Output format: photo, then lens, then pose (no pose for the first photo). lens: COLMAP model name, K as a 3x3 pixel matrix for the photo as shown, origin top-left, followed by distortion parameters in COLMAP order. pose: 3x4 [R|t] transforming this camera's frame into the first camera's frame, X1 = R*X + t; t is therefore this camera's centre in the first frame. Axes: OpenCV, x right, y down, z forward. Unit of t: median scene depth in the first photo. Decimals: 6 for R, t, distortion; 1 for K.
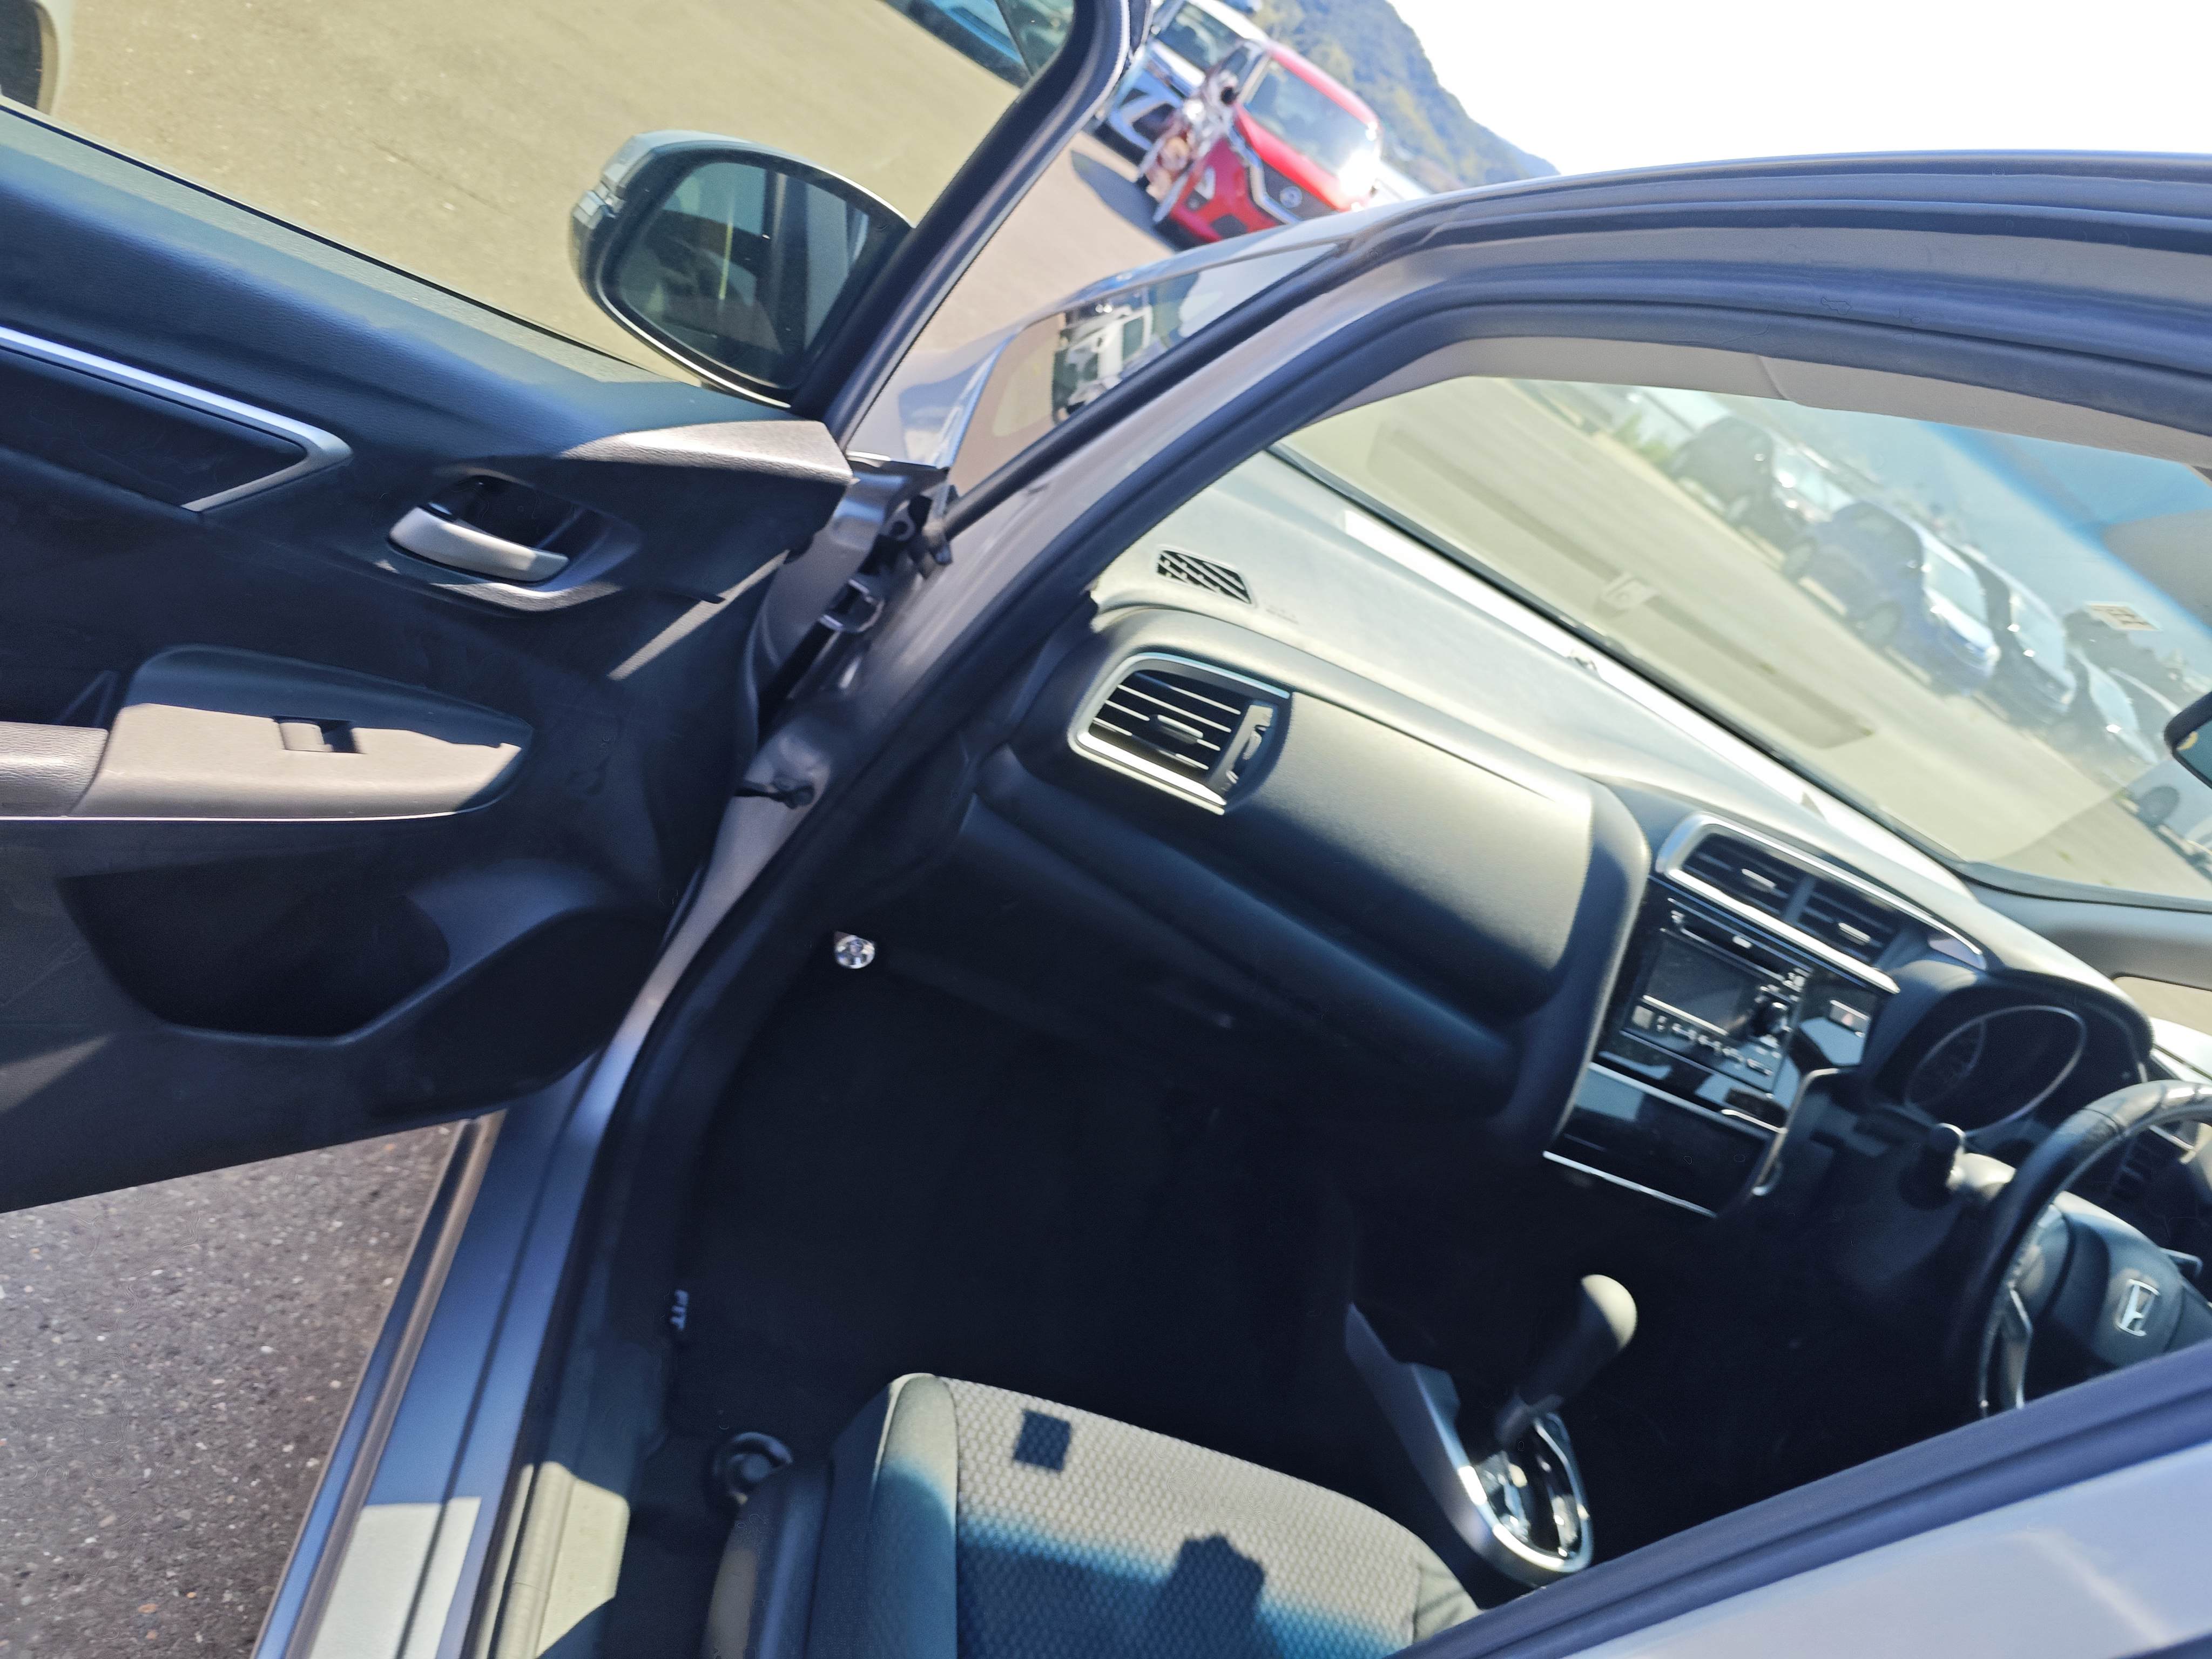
lens RADIAL K [[1621.7, 0, 1110.8], [0, 1621.7, 734.8], [0, 0, 1]] dist [0.005364, 0.006810]
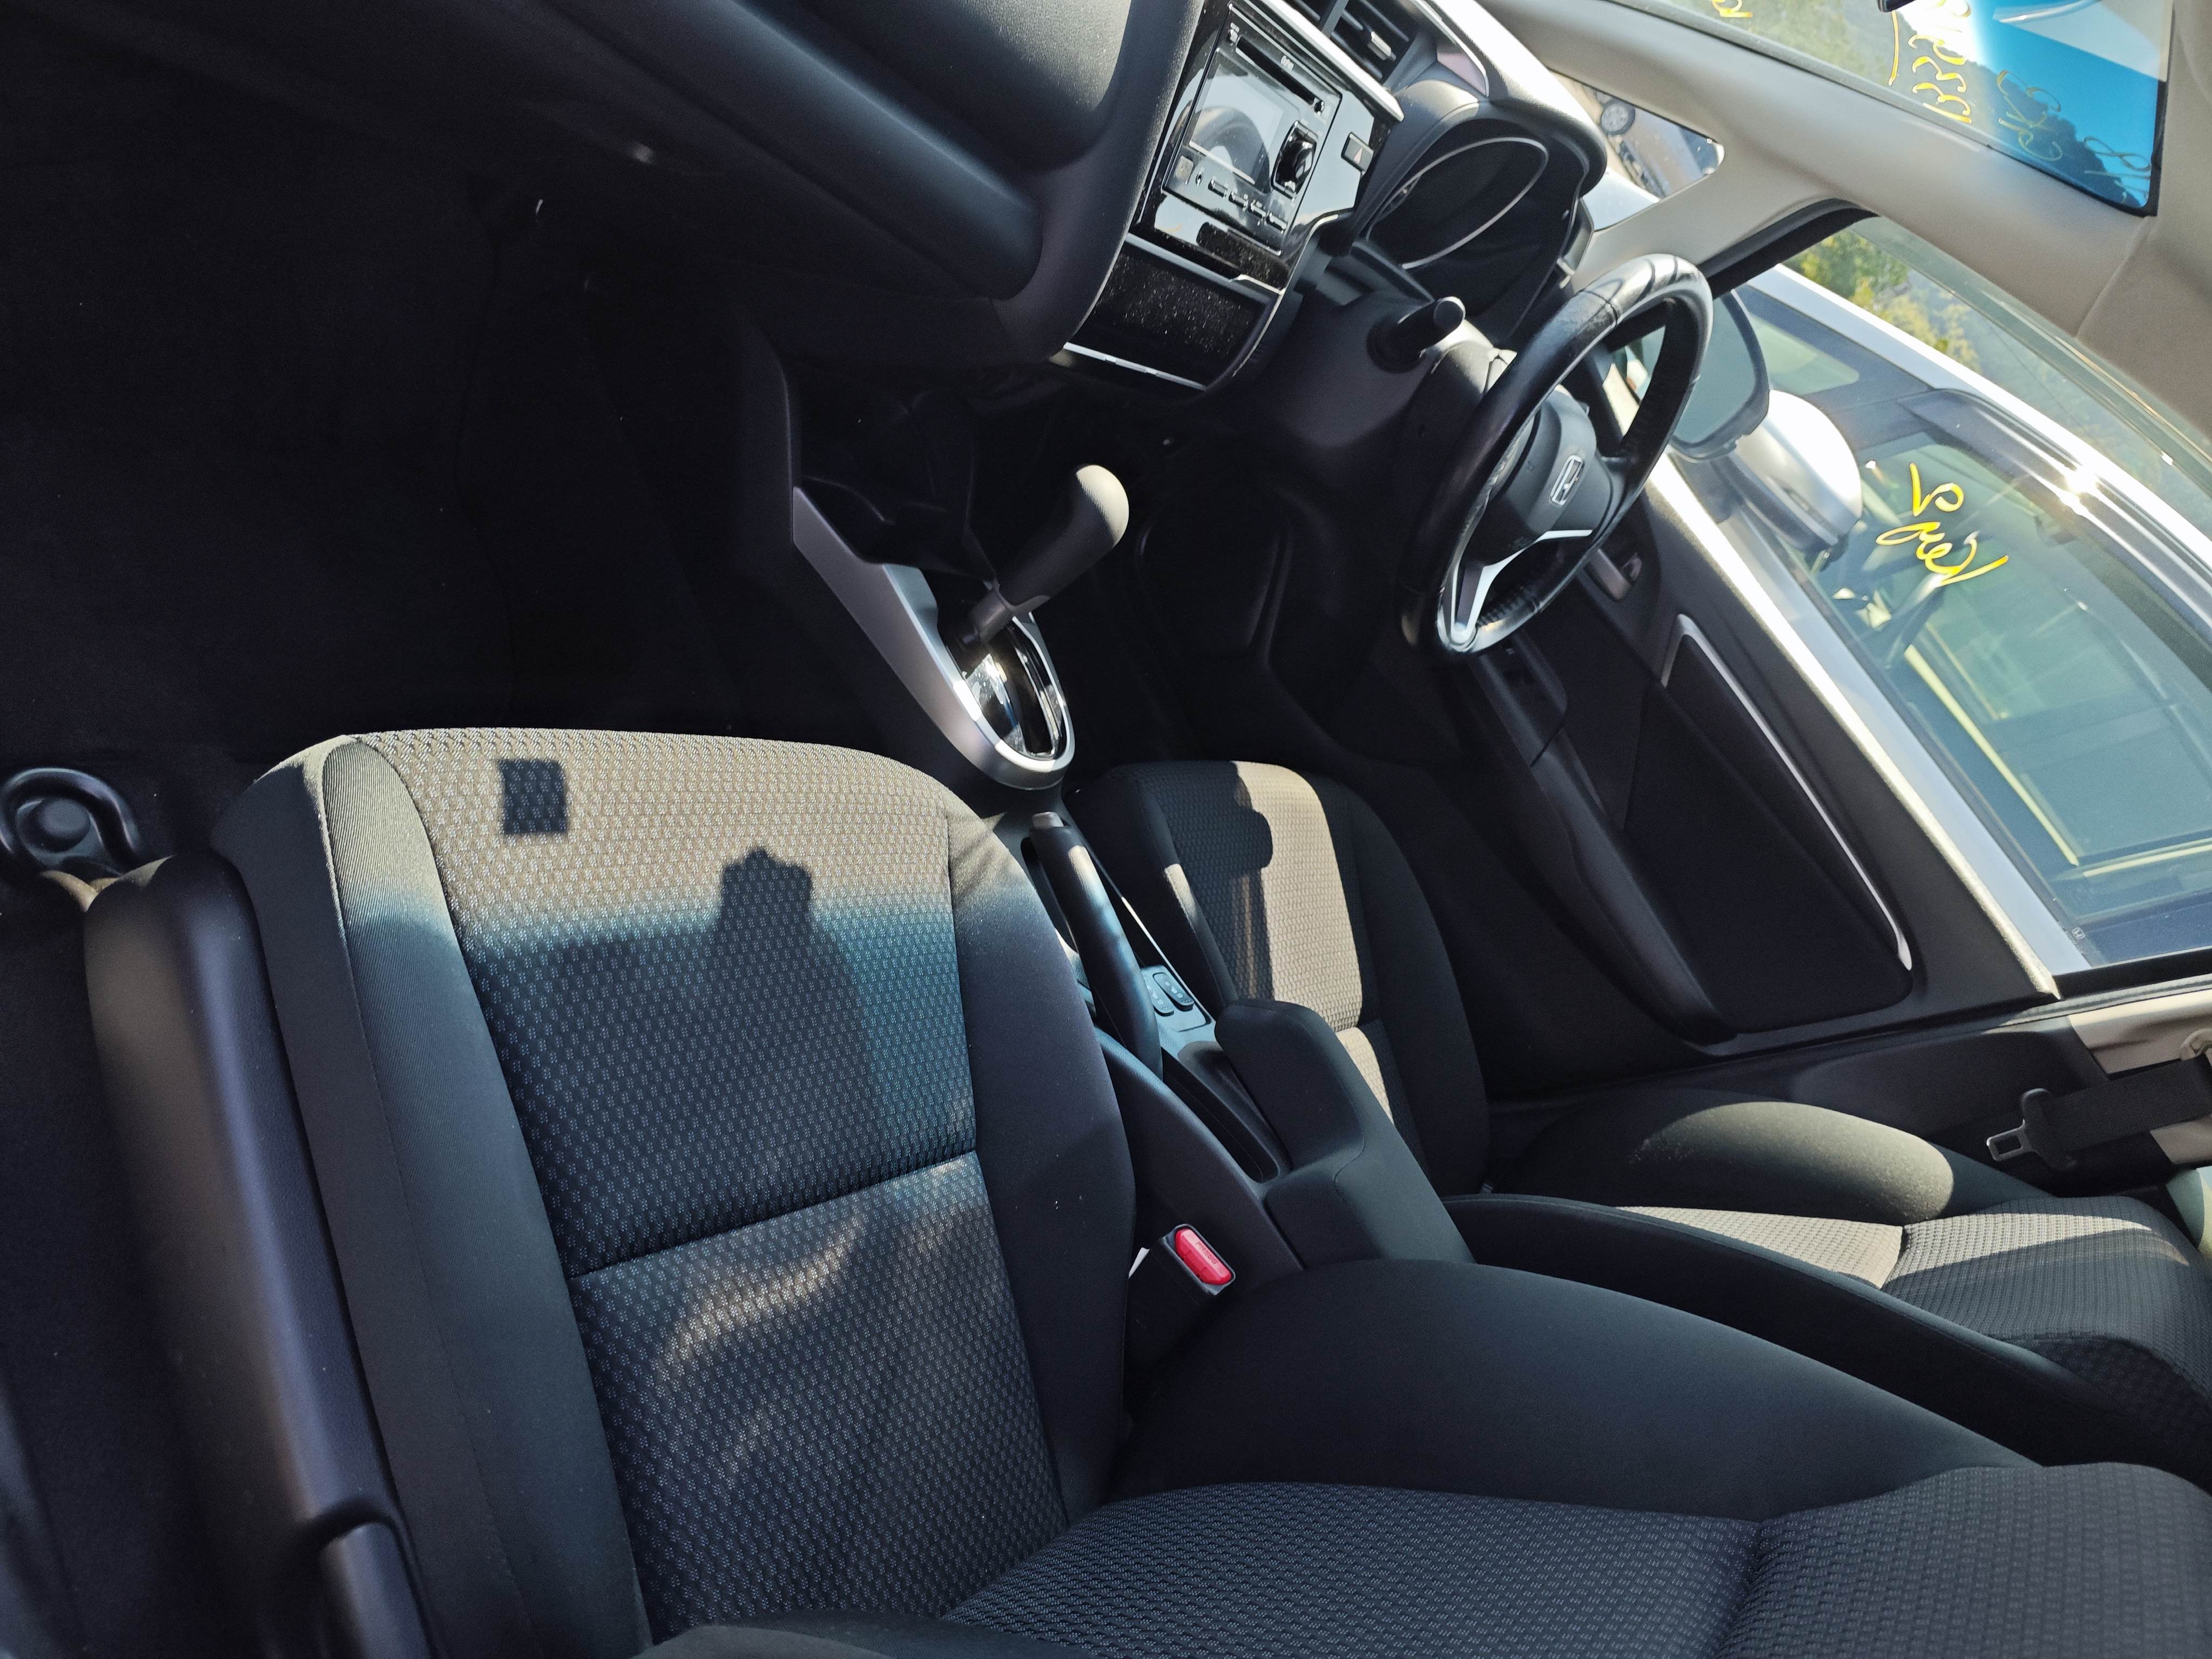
lens RADIAL K [[1536.4, 0, 1131.5], [0, 1536.4, 848.3], [0, 0, 1]] dist [0.001694, -0.010502]
pose [[0.880053, -0.184610, 0.437521, -0.104675], [-0.150038, 0.766050, 0.625025, -0.046871], [-0.450549, -0.615700, 0.646466, 0.338734]]
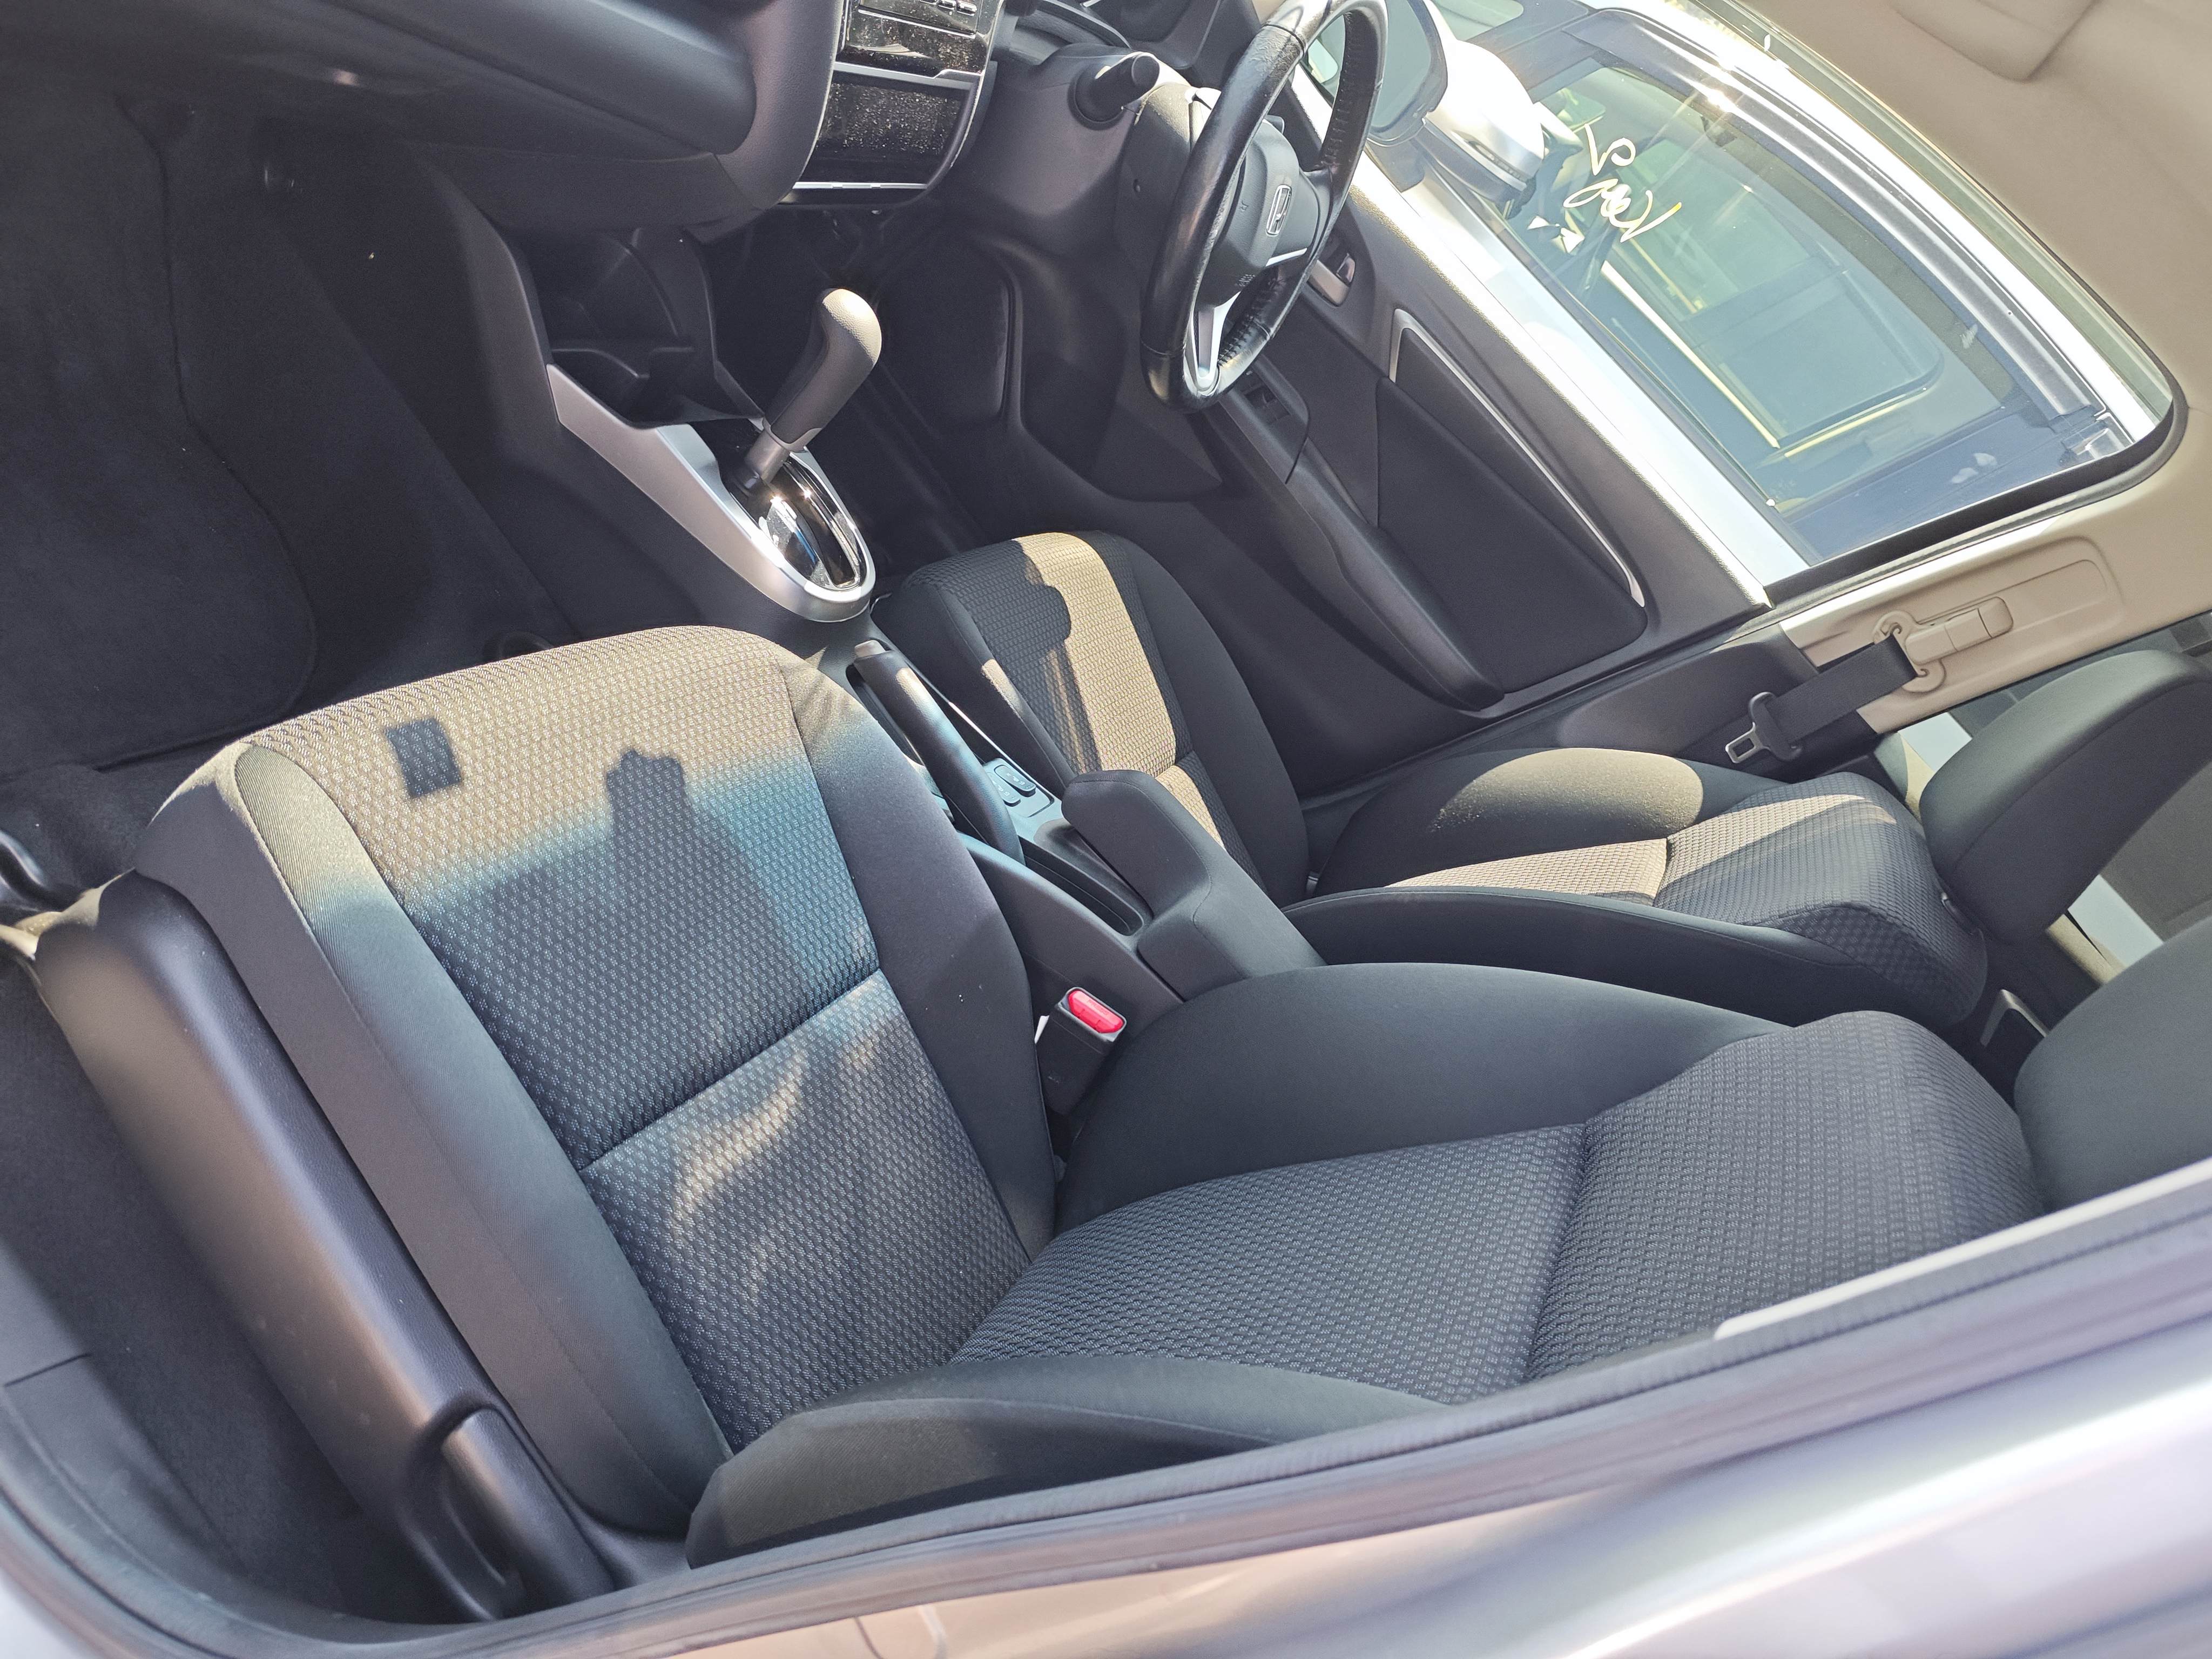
lens RADIAL K [[1621.3, 0, 1113.6], [0, 1621.3, 774.1], [0, 0, 1]] dist [0.010579, -0.019633]
pose [[0.751586, -0.418001, 0.510287, -0.183505], [-0.109409, 0.683880, 0.721345, -0.179063], [-0.650498, -0.597983, 0.468261, 0.336126]]
